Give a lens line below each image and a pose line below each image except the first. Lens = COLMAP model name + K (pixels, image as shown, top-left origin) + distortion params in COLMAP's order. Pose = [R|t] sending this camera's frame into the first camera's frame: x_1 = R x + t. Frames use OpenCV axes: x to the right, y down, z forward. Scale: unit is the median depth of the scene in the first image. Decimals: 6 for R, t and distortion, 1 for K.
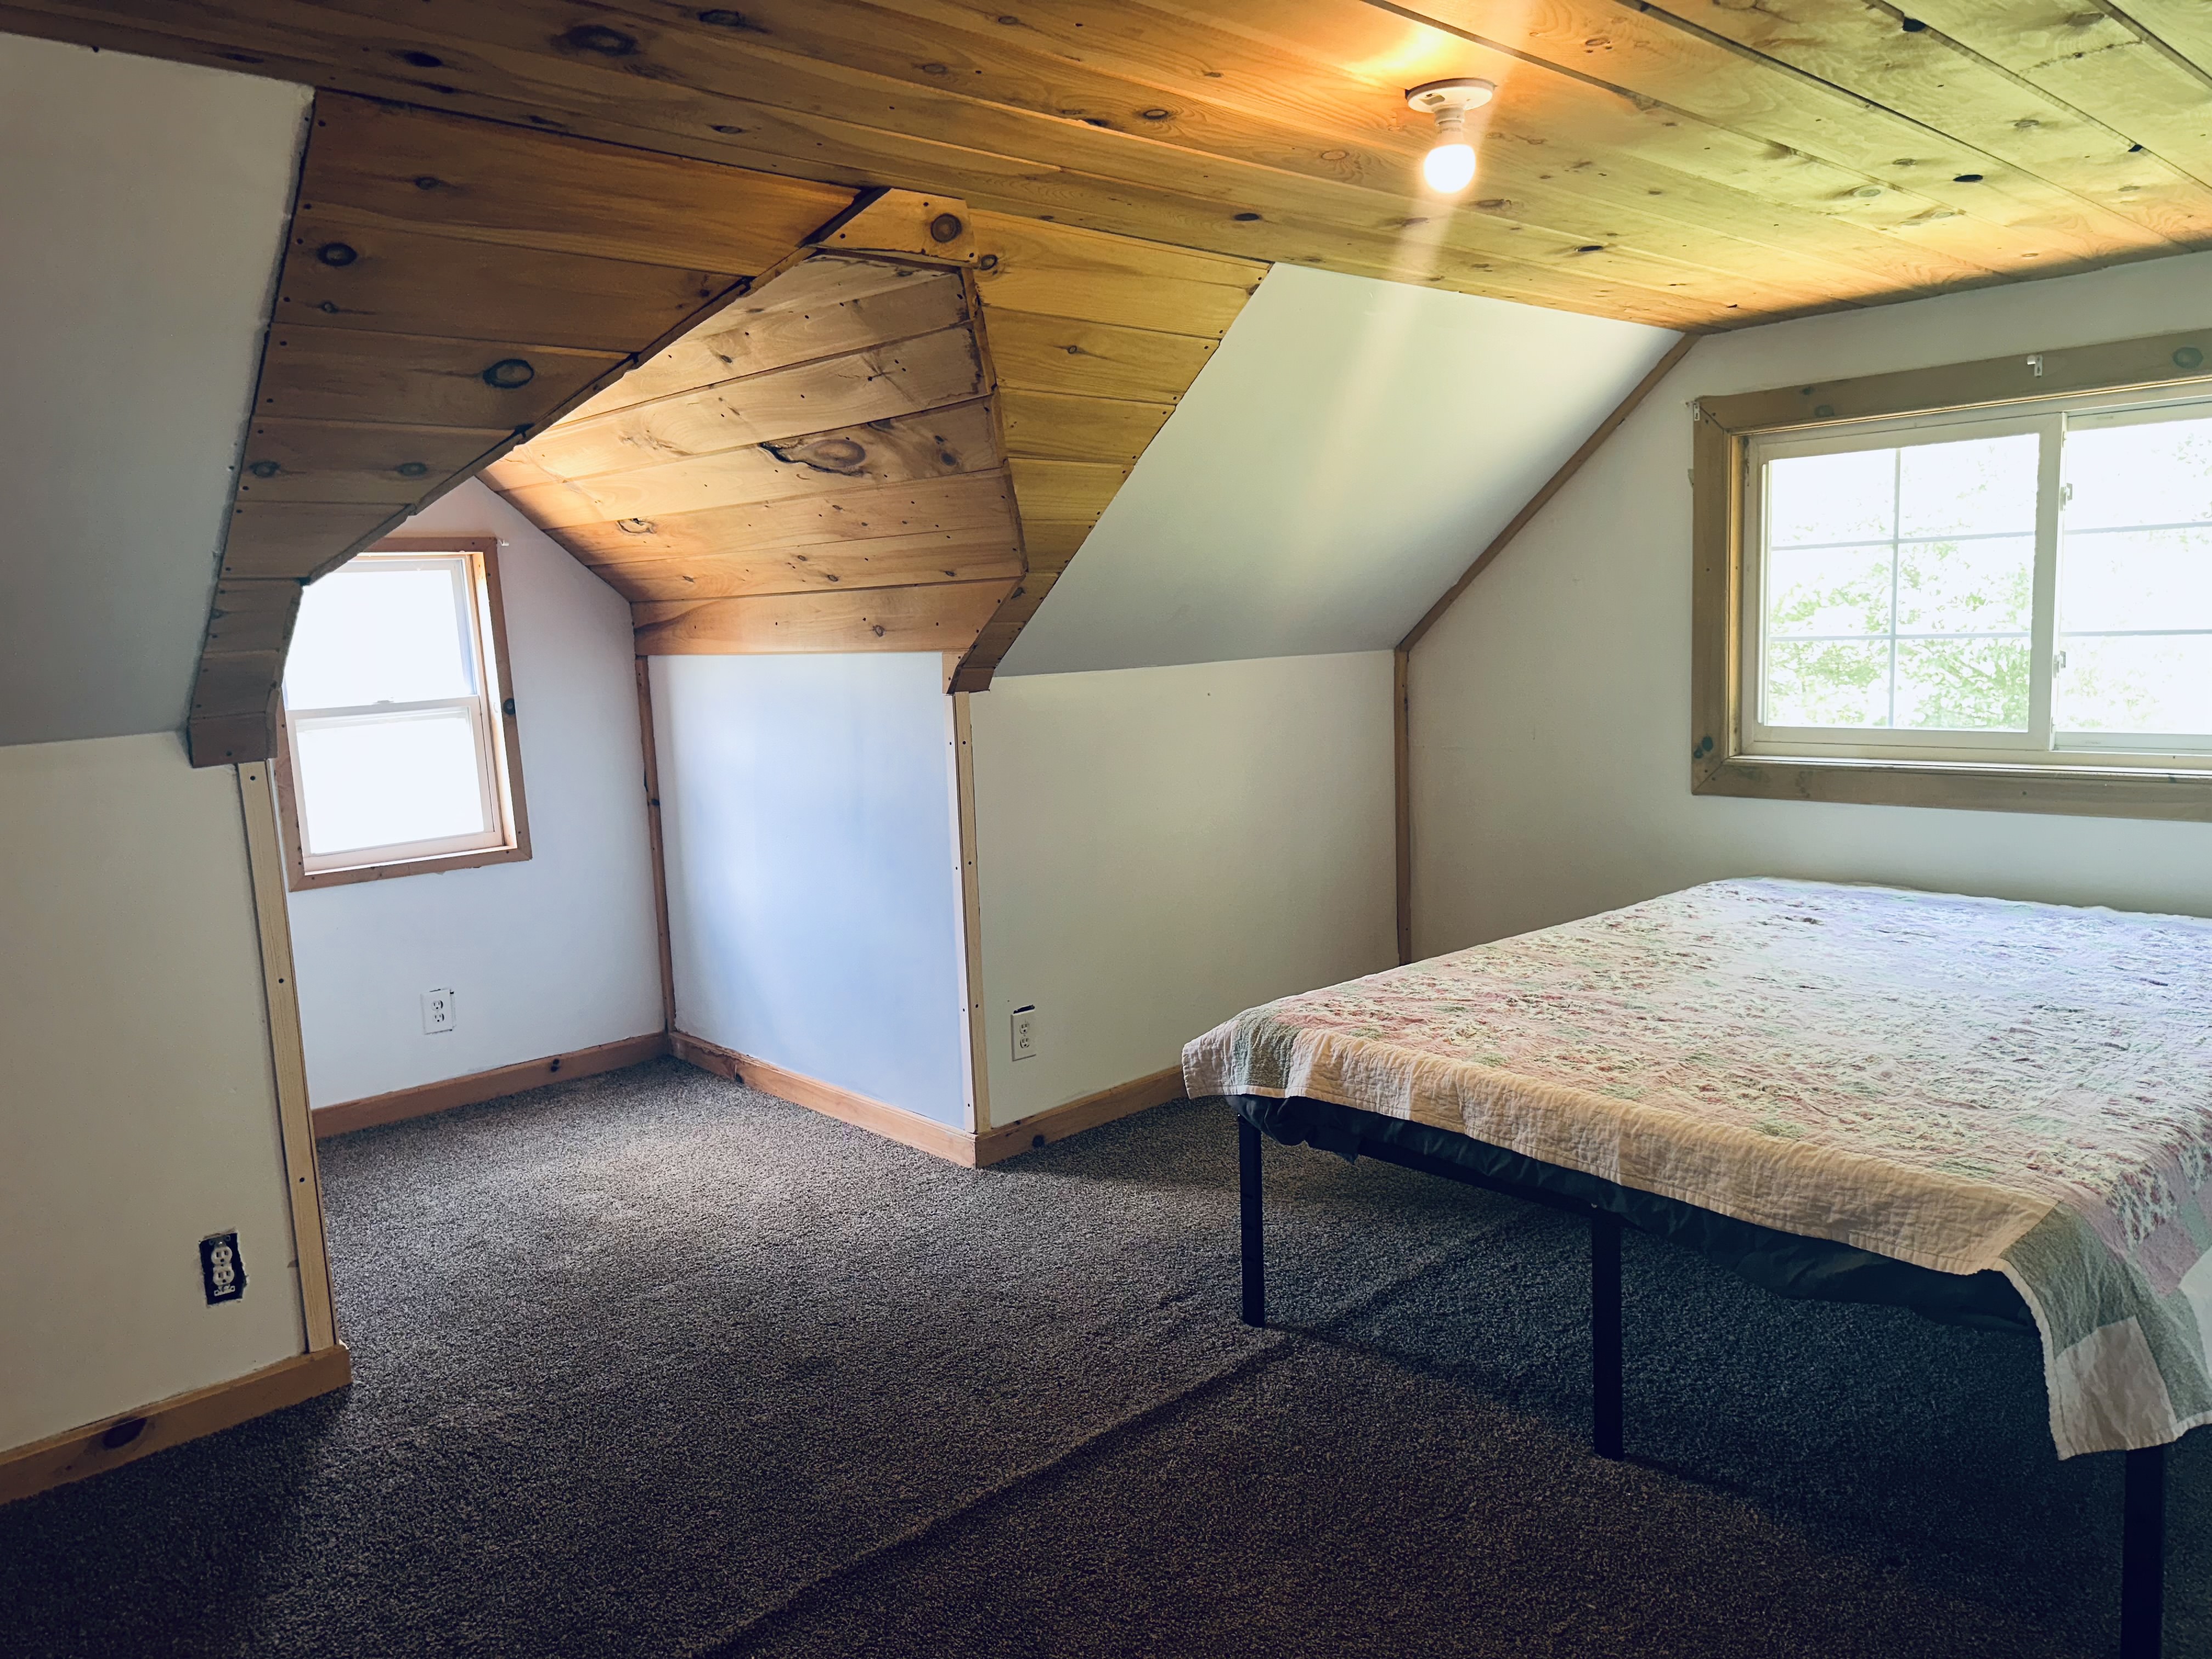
lens RADIAL K [[1551.9, 0, 1082.5], [0, 1551.9, 810.1], [0, 0, 1]] dist [0.053314, -0.064319]
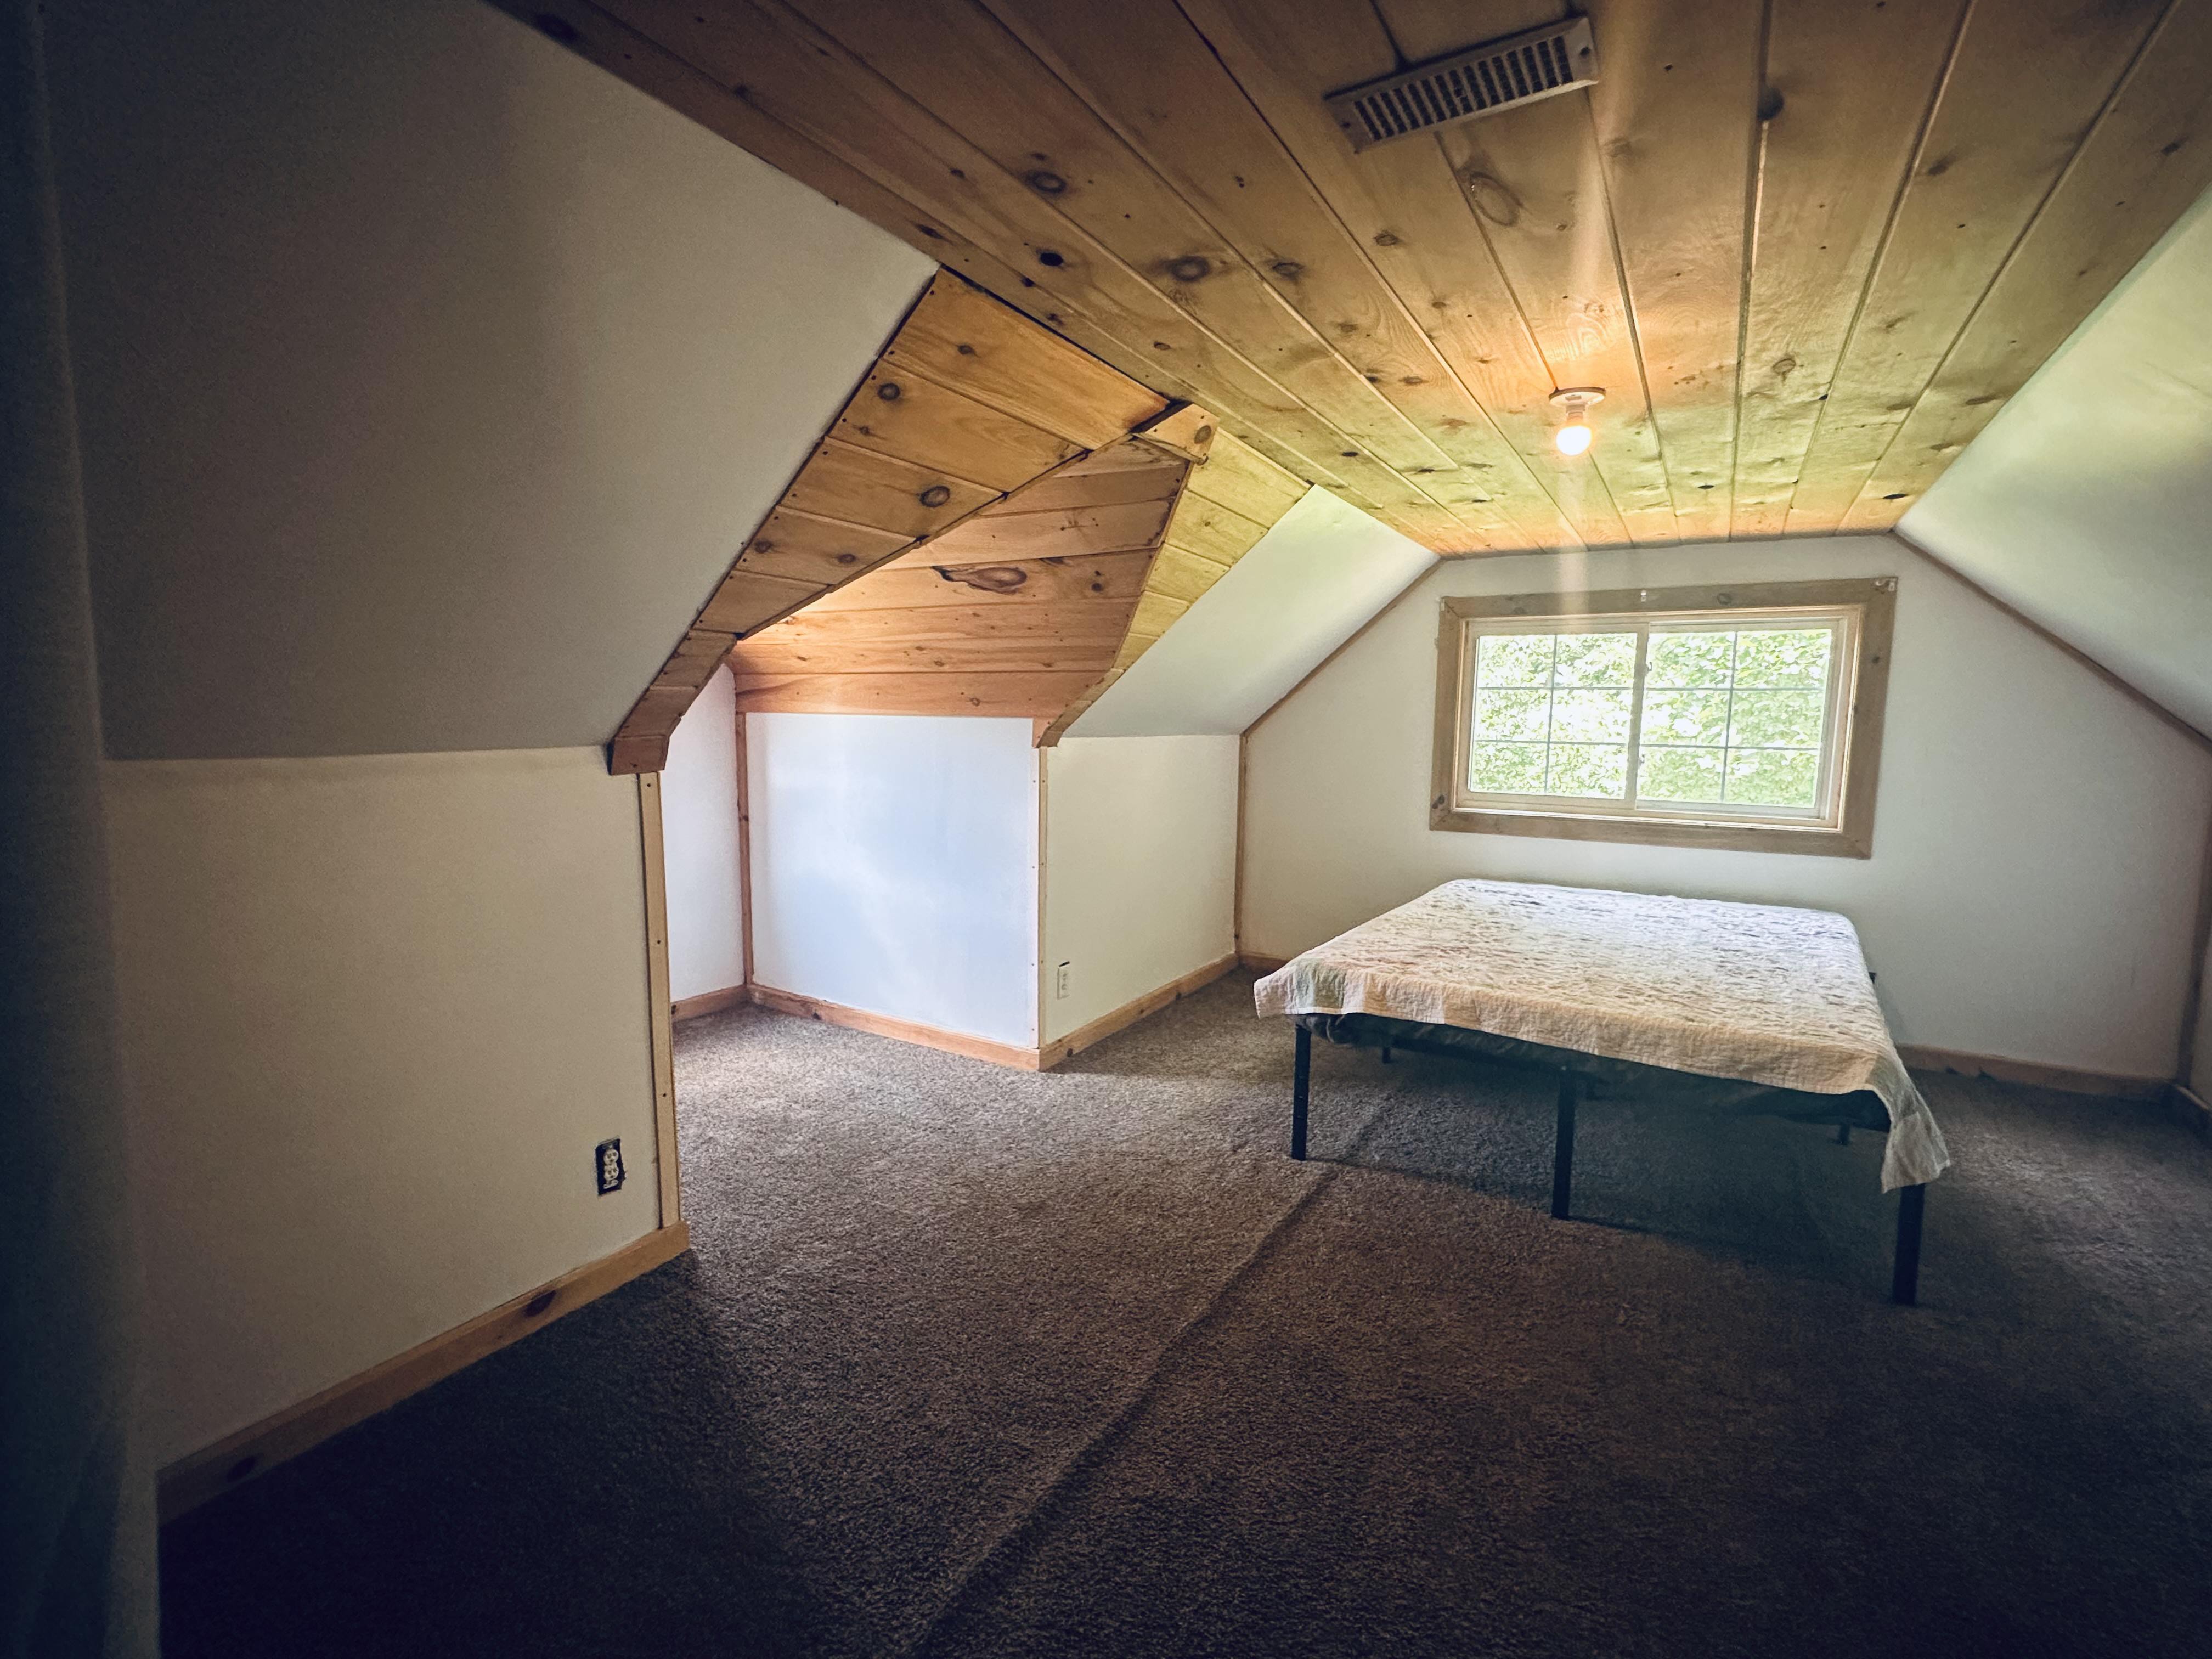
lens RADIAL K [[1008.6, 0, 1103.5], [0, 1008.6, 831.8], [0, 0, 1]] dist [-0.008604, 0.001056]
pose [[0.957842, 0.024026, 0.286288, -0.375594], [-0.021322, 0.999694, -0.012560, 0.018796], [-0.286502, 0.005927, 0.958061, 0.089286]]
